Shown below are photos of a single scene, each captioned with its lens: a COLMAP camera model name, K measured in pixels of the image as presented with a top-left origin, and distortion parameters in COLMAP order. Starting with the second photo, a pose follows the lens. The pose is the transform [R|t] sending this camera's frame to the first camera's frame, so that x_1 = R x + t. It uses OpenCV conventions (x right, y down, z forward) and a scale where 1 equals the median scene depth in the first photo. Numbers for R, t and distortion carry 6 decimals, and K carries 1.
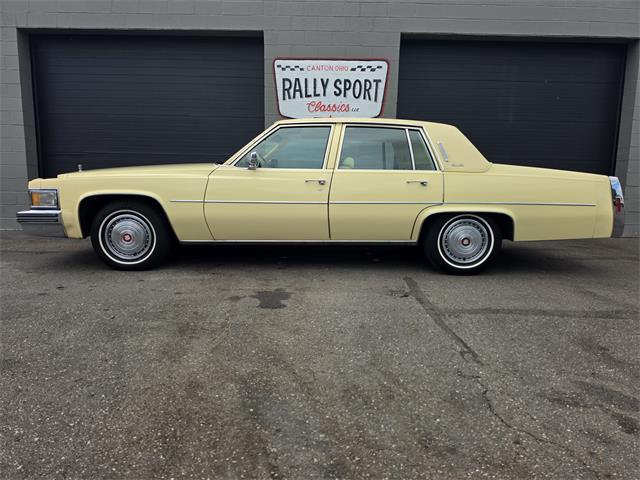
lens RADIAL K [[443.0, 0, 314.3], [0, 443.0, 248.2], [0, 0, 1]] dist [0.053820, -0.059845]
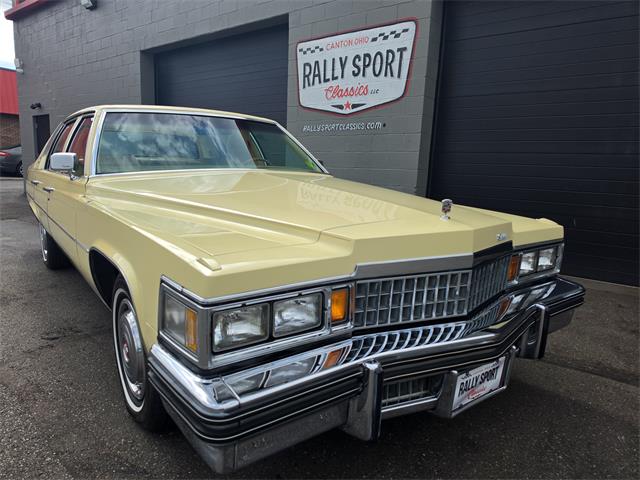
lens RADIAL K [[443.0, 0, 307.3], [0, 443.0, 238.7], [0, 0, 1]] dist [0.053820, -0.059845]
pose [[0.771030, 0.113496, -0.626603, 0.522142], [-0.112777, 0.992772, 0.041048, -0.075987], [0.626733, 0.039017, 0.778257, 0.336682]]
